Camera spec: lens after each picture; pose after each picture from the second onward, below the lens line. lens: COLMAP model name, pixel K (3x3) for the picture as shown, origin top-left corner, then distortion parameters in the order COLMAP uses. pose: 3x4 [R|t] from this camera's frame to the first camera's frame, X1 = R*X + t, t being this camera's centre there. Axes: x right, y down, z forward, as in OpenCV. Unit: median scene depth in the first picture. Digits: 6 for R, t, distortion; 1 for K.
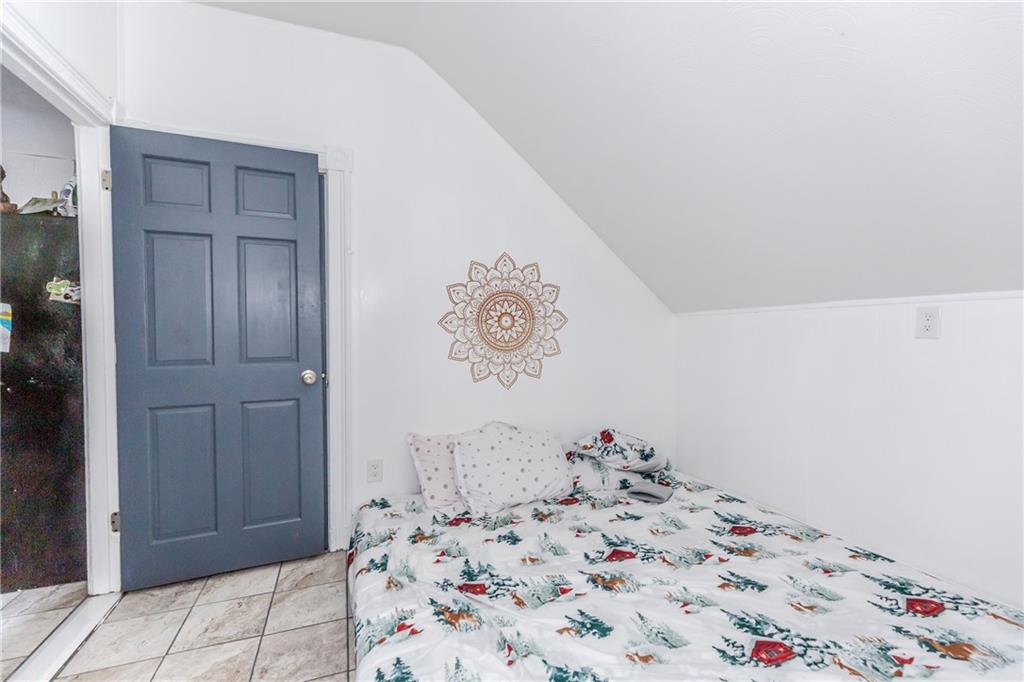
lens RADIAL K [[464.0, 0, 513.0], [0, 464.0, 345.2], [0, 0, 1]] dist [0.000330, 0.000226]
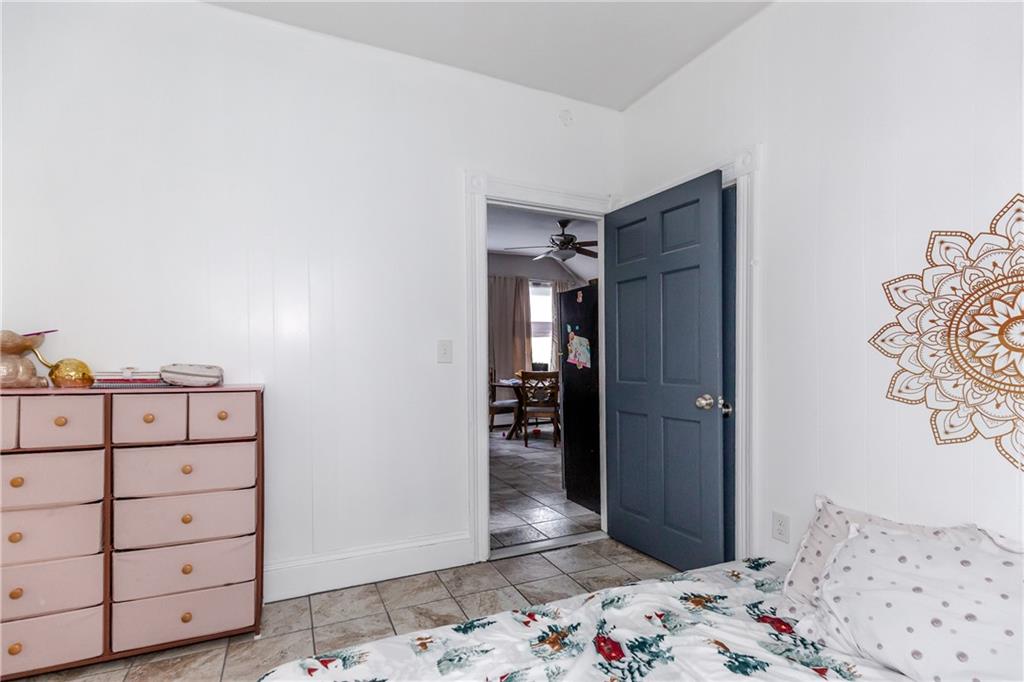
lens RADIAL K [[481.1, 0, 510.9], [0, 481.1, 371.5], [0, 0, 1]] dist [0.001218, 0.000429]
pose [[0.068215, 0.032466, -0.997142, 0.476383], [-0.030353, 0.999075, 0.030452, -0.011191], [0.997209, 0.028189, 0.069138, 0.446412]]
